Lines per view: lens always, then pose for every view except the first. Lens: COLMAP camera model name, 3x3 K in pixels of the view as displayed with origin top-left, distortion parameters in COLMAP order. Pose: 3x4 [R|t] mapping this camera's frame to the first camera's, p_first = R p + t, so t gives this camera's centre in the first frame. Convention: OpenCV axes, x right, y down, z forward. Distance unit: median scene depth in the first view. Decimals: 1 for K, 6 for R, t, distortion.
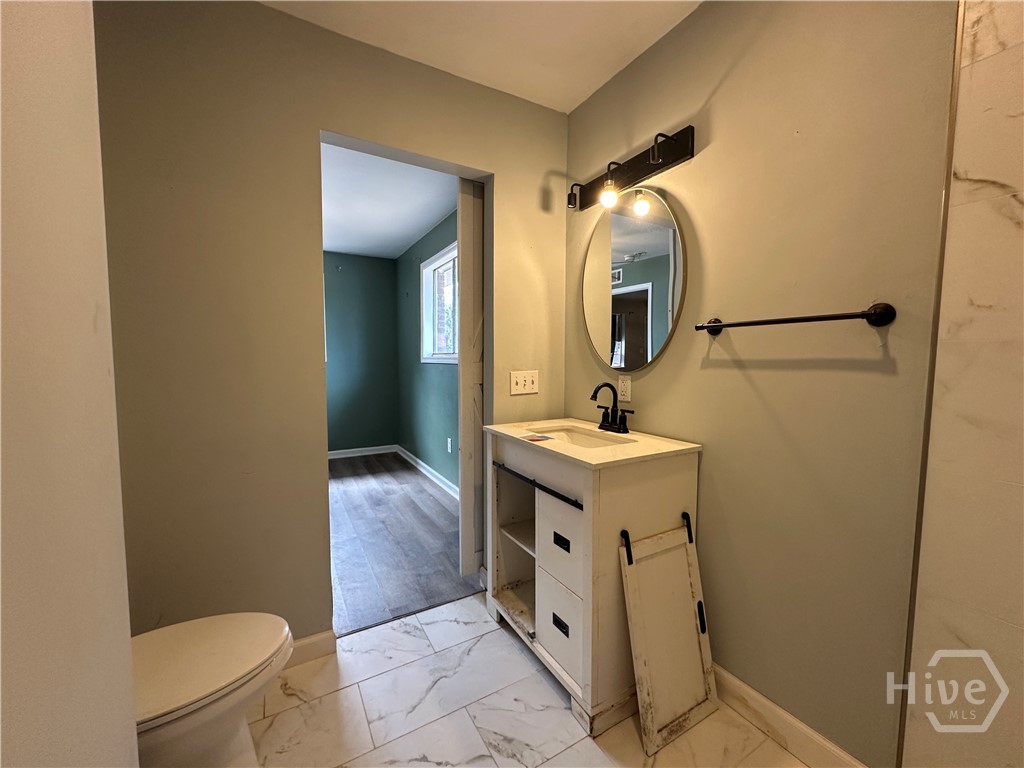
lens RADIAL K [[407.0, 0, 512.0], [0, 407.0, 384.0], [0, 0, 1]] dist [-0.003033, -0.000627]
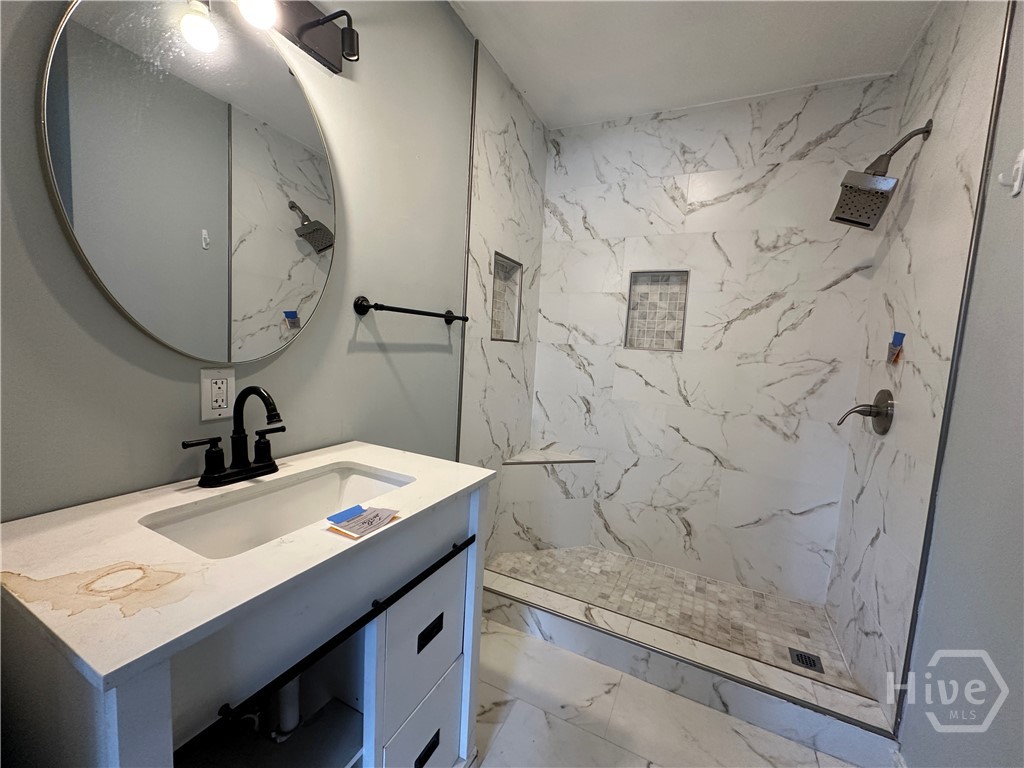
lens RADIAL K [[407.0, 0, 512.0], [0, 407.0, 384.0], [0, 0, 1]] dist [-0.003033, -0.000627]
pose [[-0.553840, -0.119437, 0.824012, -0.367623], [-0.007391, 0.990324, 0.138575, -0.079909], [-0.832590, 0.070658, -0.549364, 1.019771]]
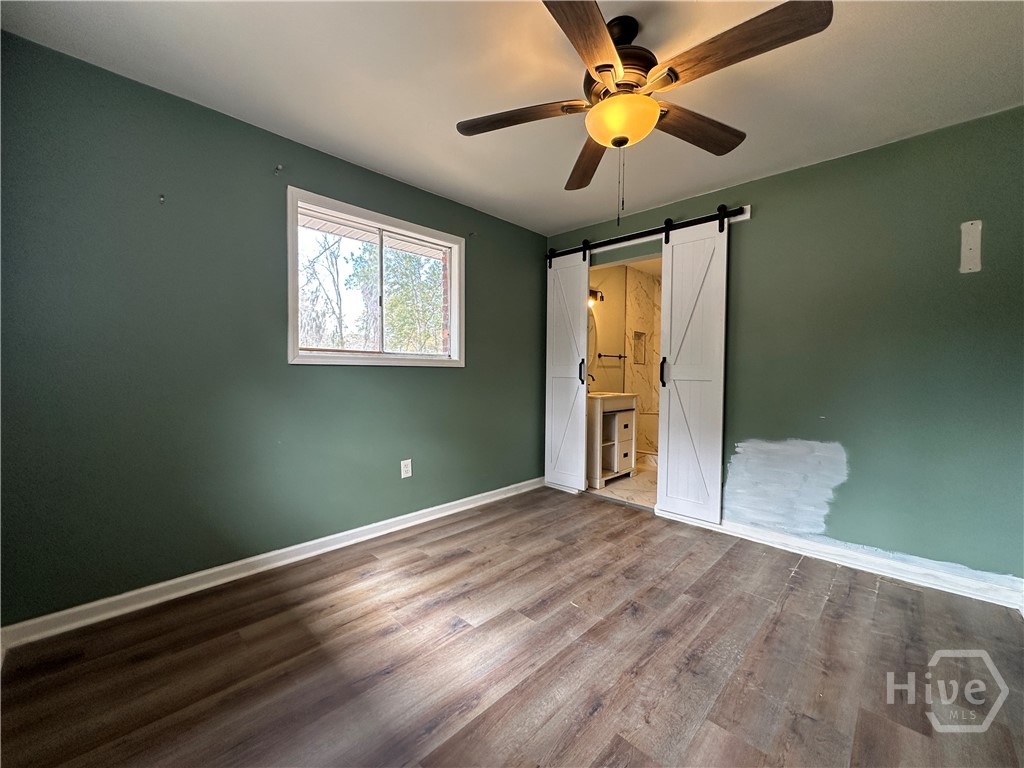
lens RADIAL K [[407.0, 0, 512.0], [0, 407.0, 384.0], [0, 0, 1]] dist [-0.003033, -0.000627]
pose [[-0.274411, -0.038168, 0.960855, -2.091472], [0.049392, 0.997334, 0.053723, -0.101892], [-0.960343, 0.062201, -0.271794, 2.167675]]
